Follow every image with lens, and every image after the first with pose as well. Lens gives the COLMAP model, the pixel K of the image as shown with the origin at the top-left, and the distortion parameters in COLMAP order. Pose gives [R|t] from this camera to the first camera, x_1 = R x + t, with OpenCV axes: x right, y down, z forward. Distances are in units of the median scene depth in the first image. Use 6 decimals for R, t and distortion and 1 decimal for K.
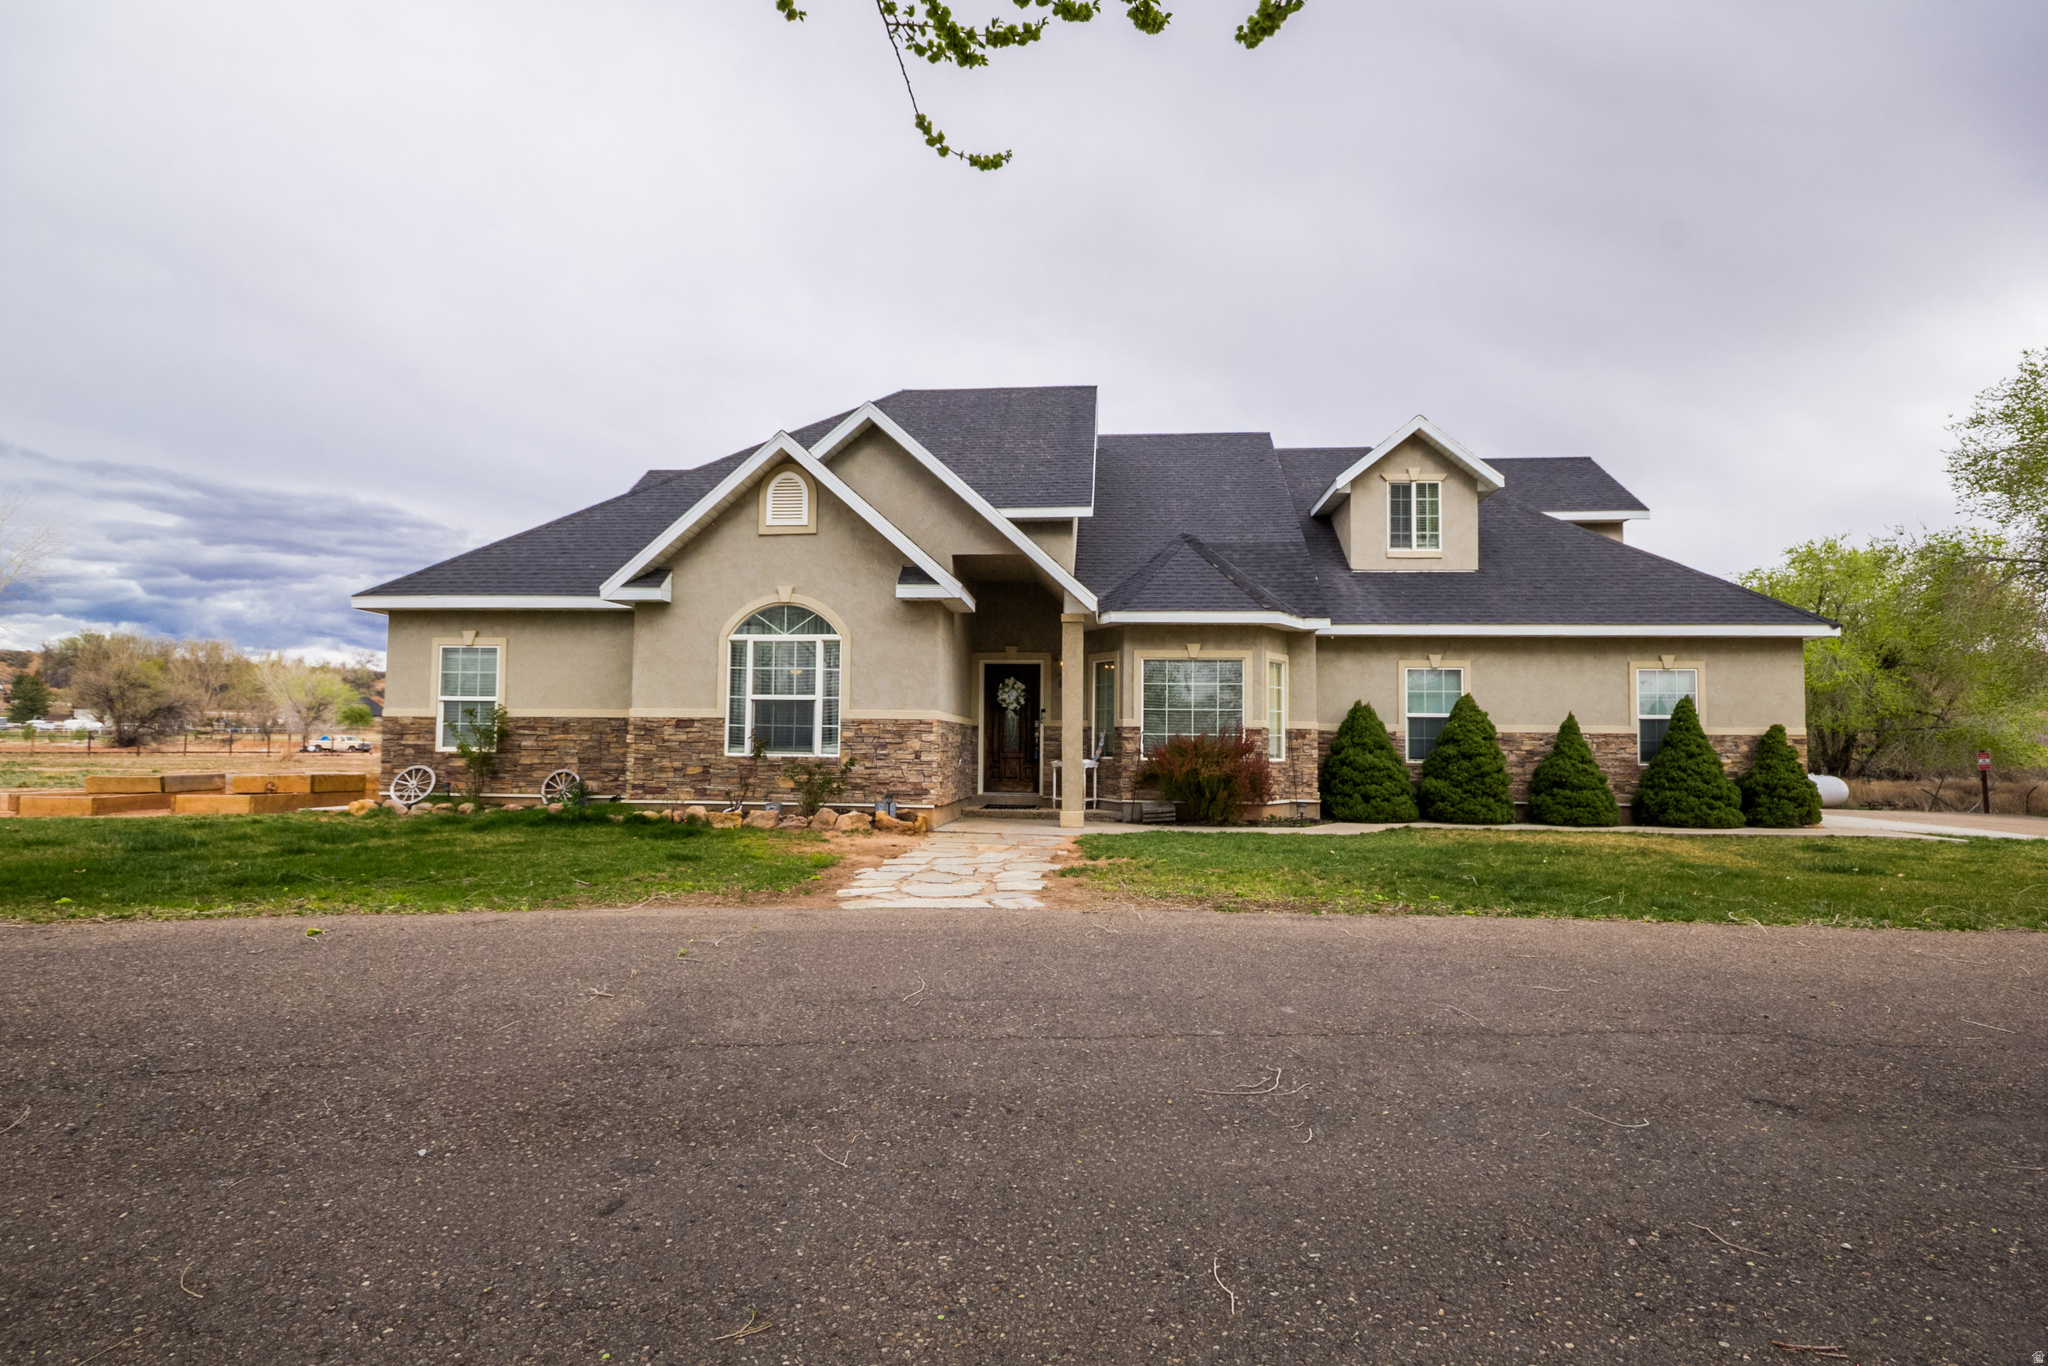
lens RADIAL K [[978.4, 0, 1024.0], [0, 978.4, 683.0], [0, 0, 1]] dist [-0.011136, 0.000095]
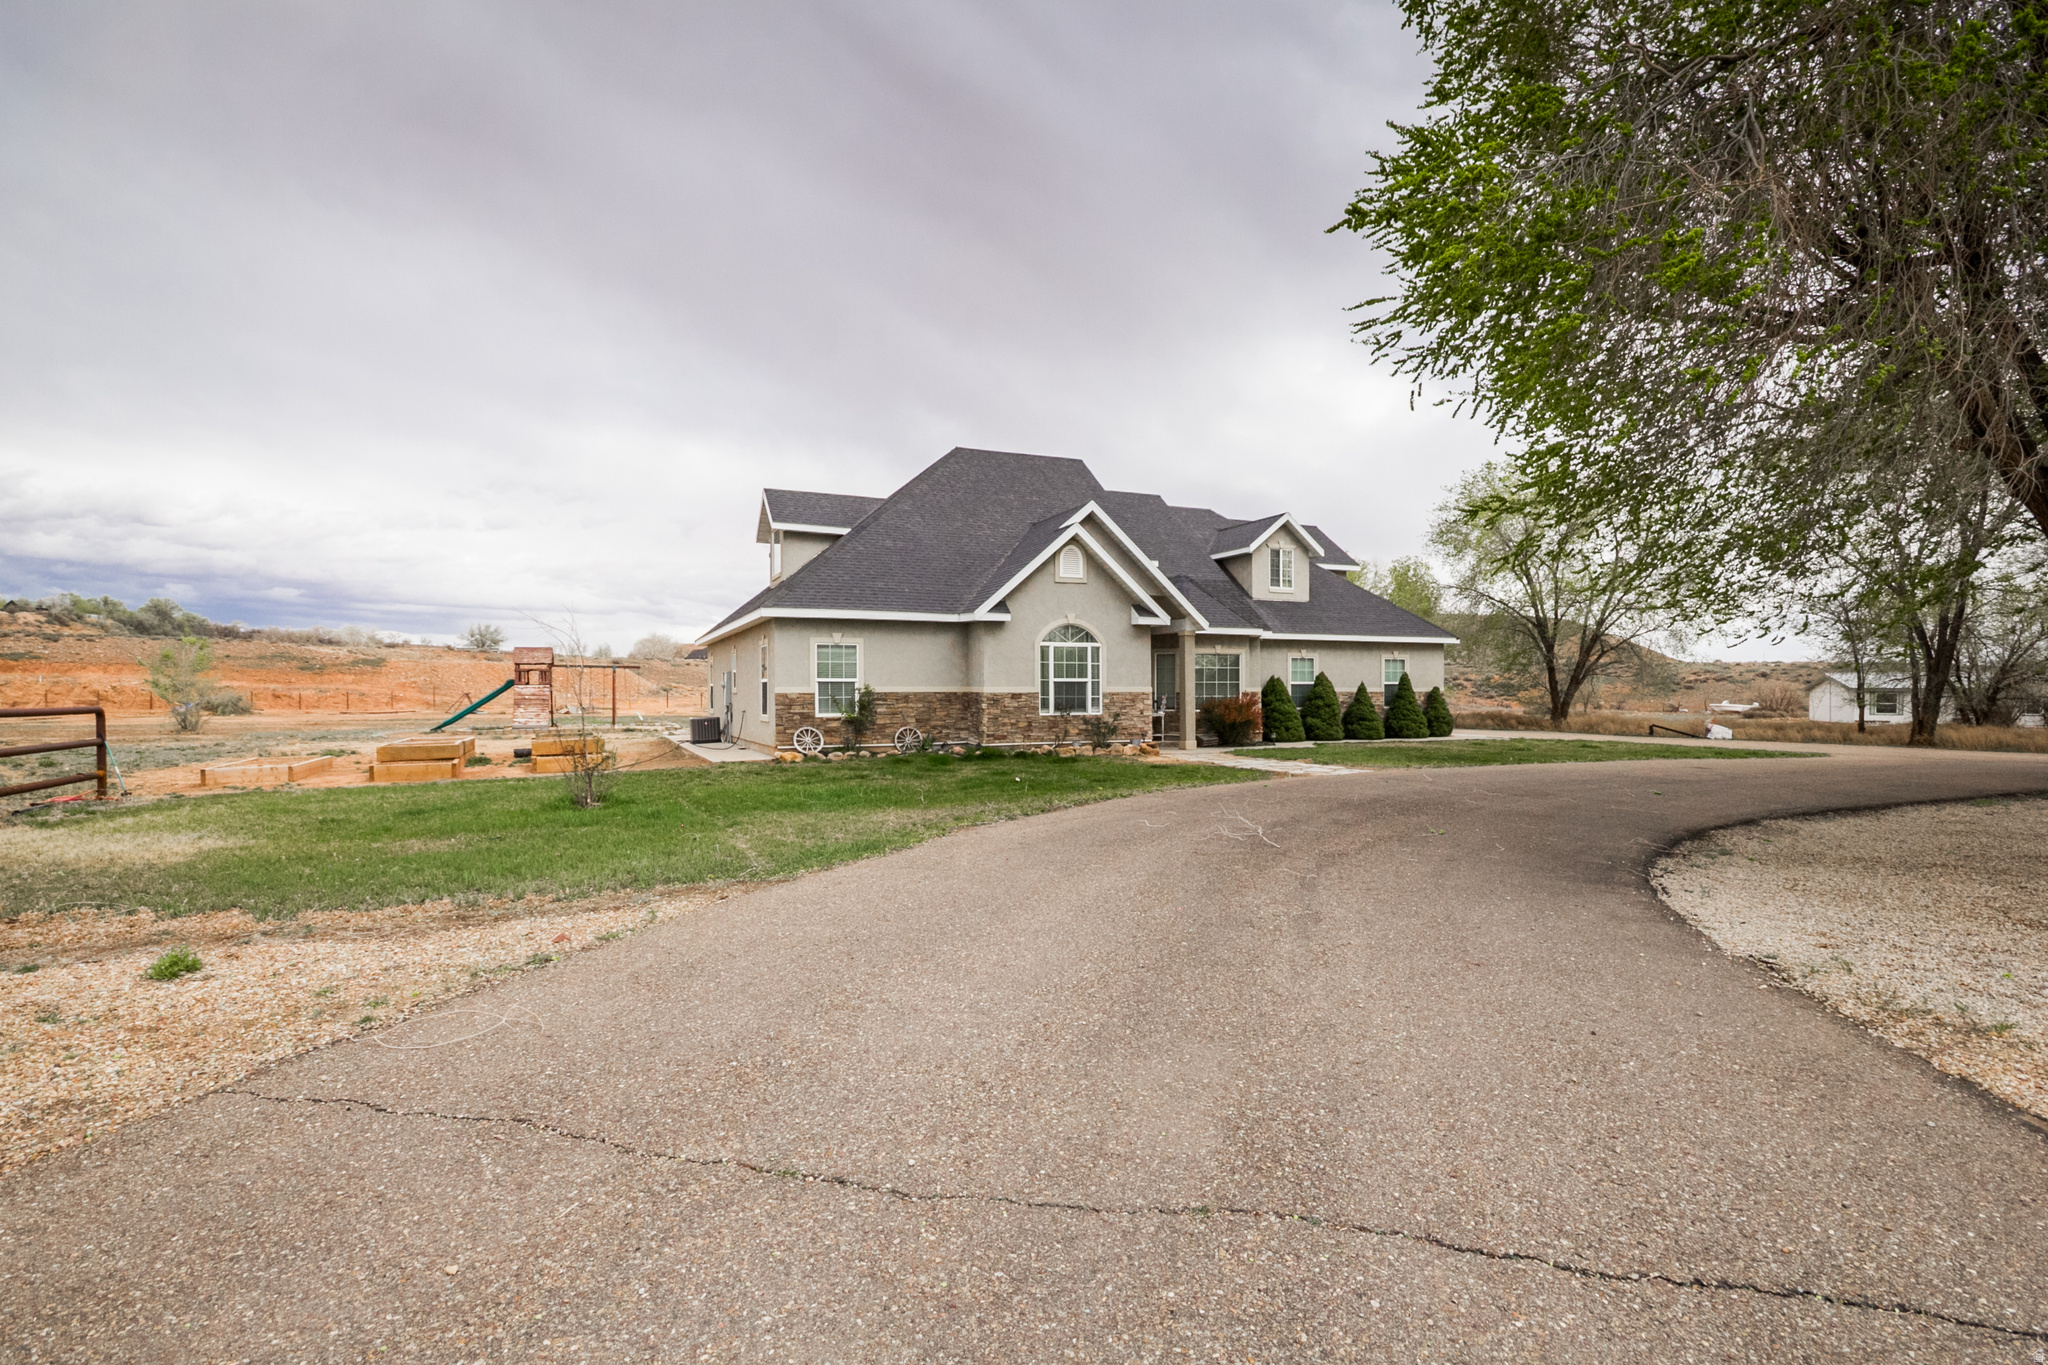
lens RADIAL K [[978.4, 0, 1024.0], [0, 978.4, 682.5], [0, 0, 1]] dist [-0.011136, 0.000095]
pose [[0.879469, -0.009274, 0.475866, -1.015413], [-0.019407, 0.998280, 0.055321, -0.065819], [-0.475560, -0.057888, 0.877776, -0.403507]]
